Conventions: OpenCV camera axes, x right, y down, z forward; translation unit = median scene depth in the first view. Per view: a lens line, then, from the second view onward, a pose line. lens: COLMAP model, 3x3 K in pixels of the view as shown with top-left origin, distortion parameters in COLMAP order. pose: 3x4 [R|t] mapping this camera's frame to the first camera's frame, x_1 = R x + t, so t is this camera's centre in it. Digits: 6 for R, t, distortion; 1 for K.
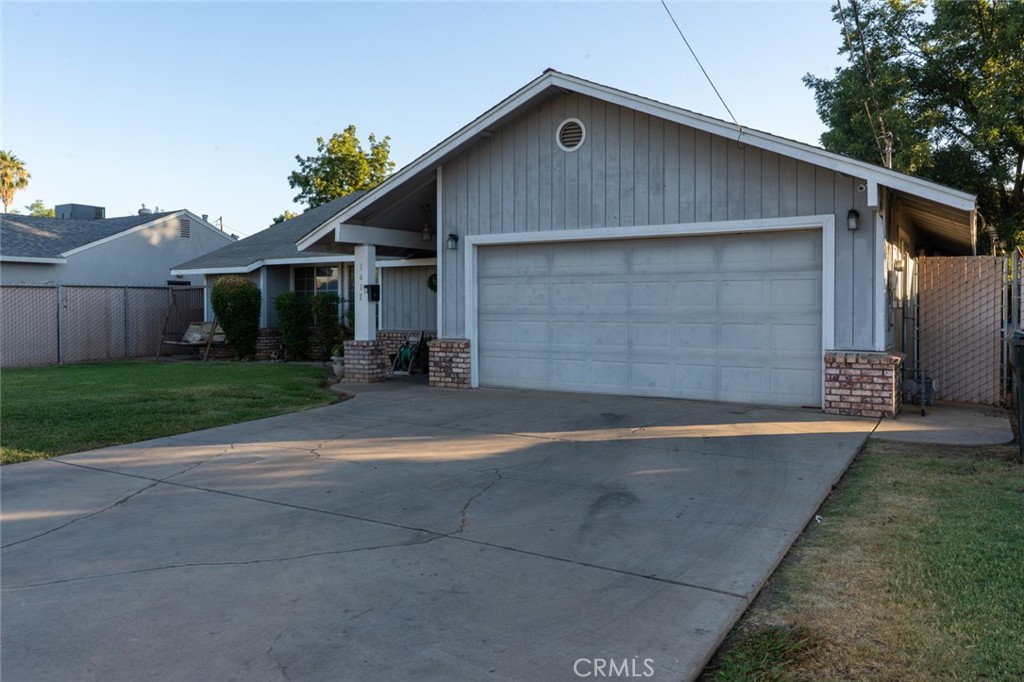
lens RADIAL K [[773.1, 0, 521.4], [0, 773.1, 317.8], [0, 0, 1]] dist [0.008532, -0.003949]
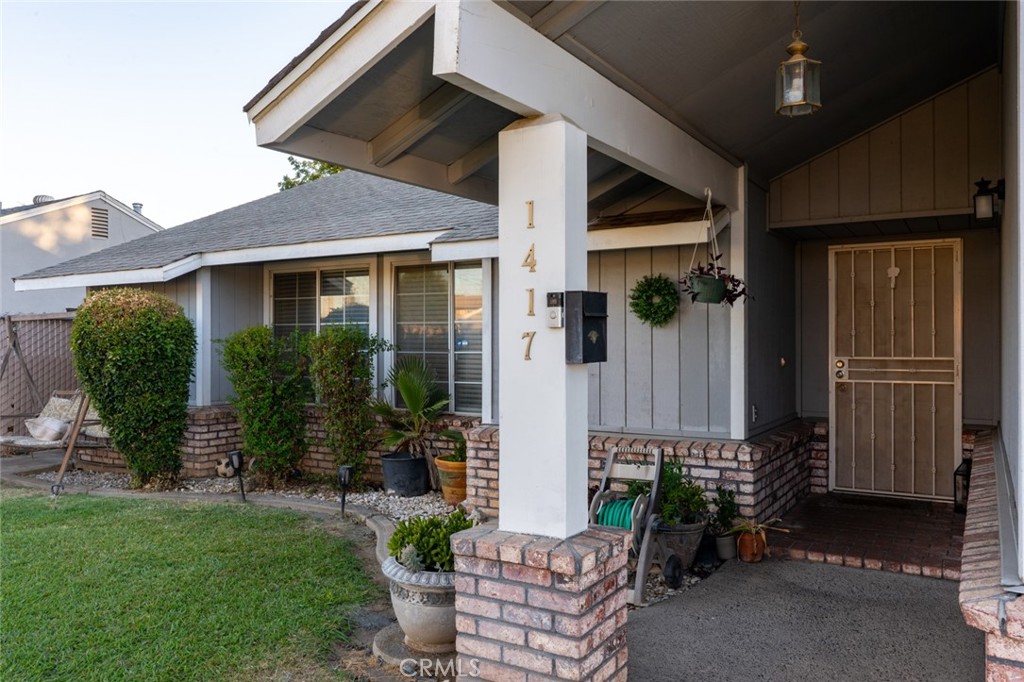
lens RADIAL K [[835.2, 0, 527.4], [0, 835.2, 336.7], [0, 0, 1]] dist [0.006826, 0.003565]
pose [[0.999980, 0.000373, -0.006327, -0.143497], [-0.000524, 0.999714, -0.023923, -0.016259], [0.006317, 0.023926, 0.999694, 0.521684]]
